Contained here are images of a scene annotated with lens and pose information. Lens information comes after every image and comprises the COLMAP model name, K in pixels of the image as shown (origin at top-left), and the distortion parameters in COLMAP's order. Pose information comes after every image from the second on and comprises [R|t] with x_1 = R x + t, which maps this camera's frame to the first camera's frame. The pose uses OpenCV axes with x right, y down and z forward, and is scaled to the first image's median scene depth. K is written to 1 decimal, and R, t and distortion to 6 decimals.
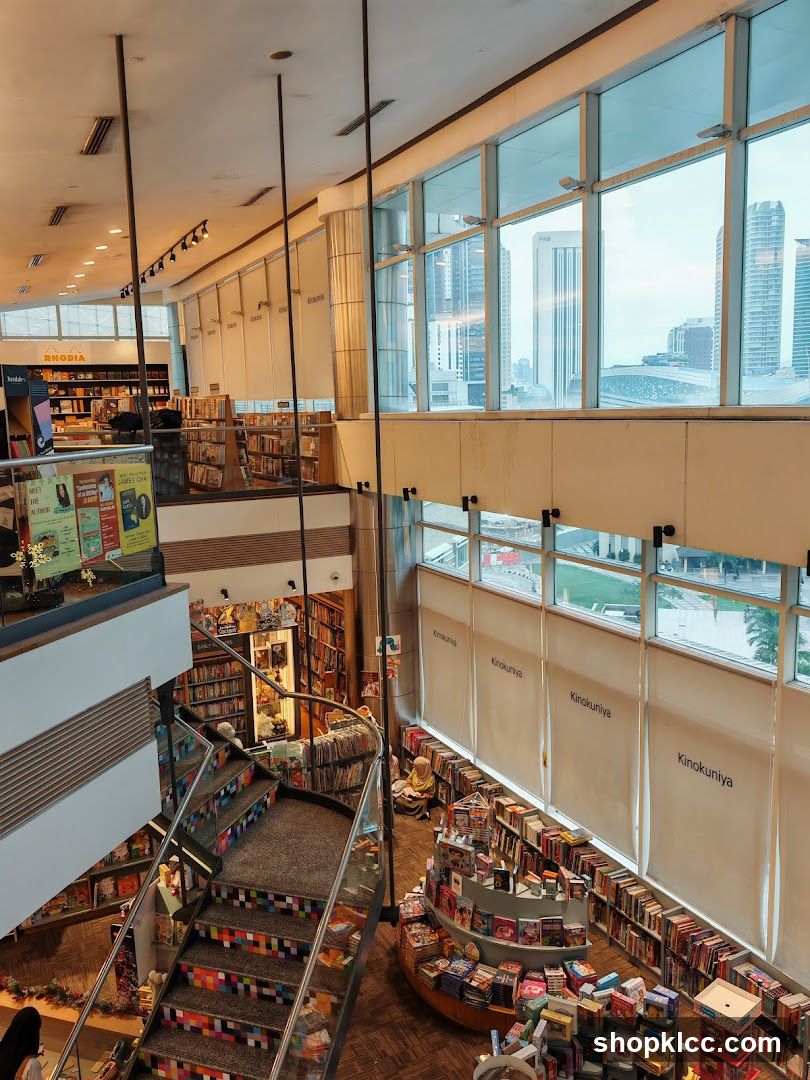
lens RADIAL K [[868.1, 0, 405.0], [0, 868.1, 540.0], [0, 0, 1]] dist [-0.005207, -0.004484]
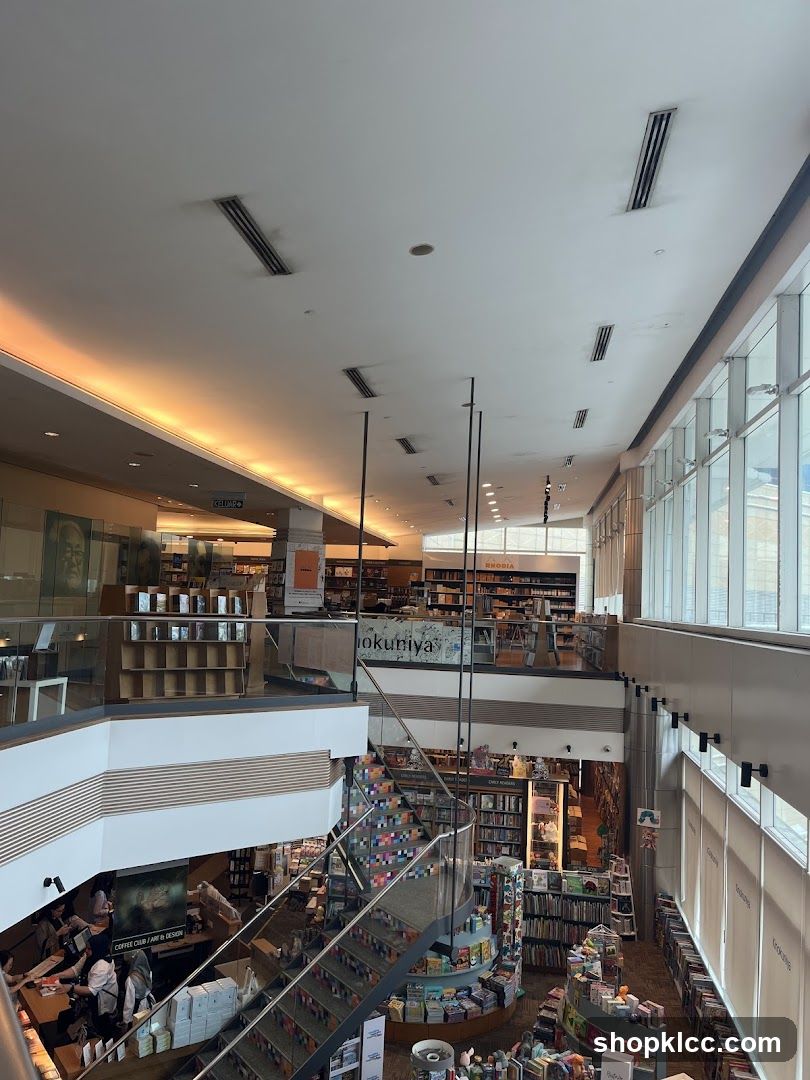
lens RADIAL K [[811.4, 0, 405.0], [0, 811.4, 540.0], [0, 0, 1]] dist [0.006765, 0.002058]
pose [[0.809405, 0.019486, -0.586927, 0.385385], [-0.156706, 0.970375, -0.183890, 0.012002], [0.565956, 0.240816, 0.788480, -0.154718]]
